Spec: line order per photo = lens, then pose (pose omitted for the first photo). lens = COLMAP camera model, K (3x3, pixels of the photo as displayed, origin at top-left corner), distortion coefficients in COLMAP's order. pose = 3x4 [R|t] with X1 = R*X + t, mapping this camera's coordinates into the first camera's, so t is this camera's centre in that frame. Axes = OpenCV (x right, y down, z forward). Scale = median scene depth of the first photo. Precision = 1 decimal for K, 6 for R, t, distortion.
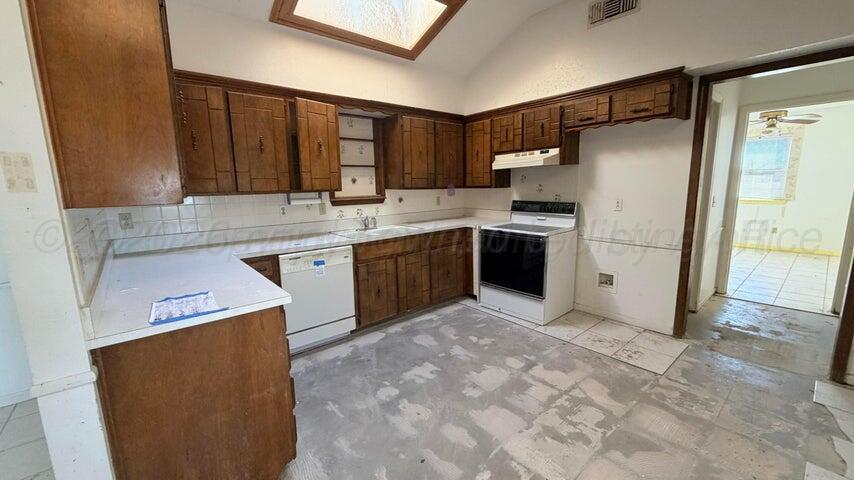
lens RADIAL K [[343.3, 0, 426.0], [0, 343.3, 239.8], [0, 0, 1]] dist [0.000925, -0.000014]
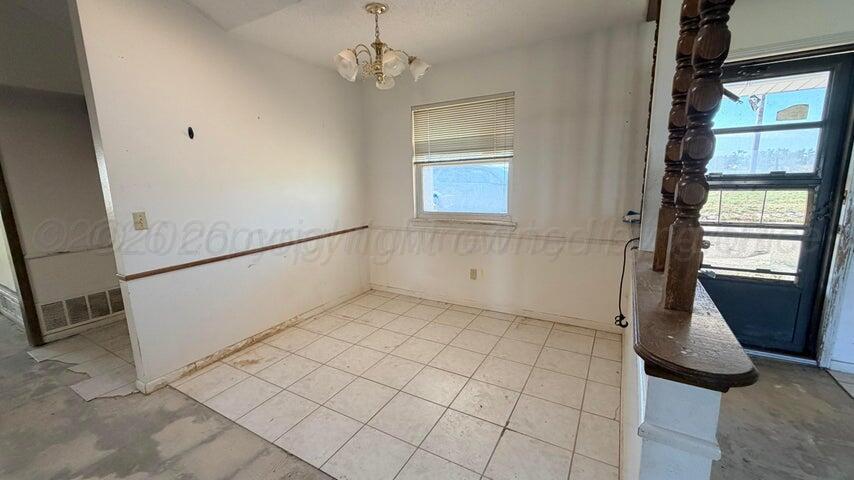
lens RADIAL K [[343.3, 0, 426.3], [0, 343.3, 239.7], [0, 0, 1]] dist [0.000925, -0.000014]
pose [[-0.336225, -0.138204, 0.931586, -0.573412], [0.182723, 0.960805, 0.208486, 0.021015], [-0.923886, 0.240320, -0.297794, -0.093016]]
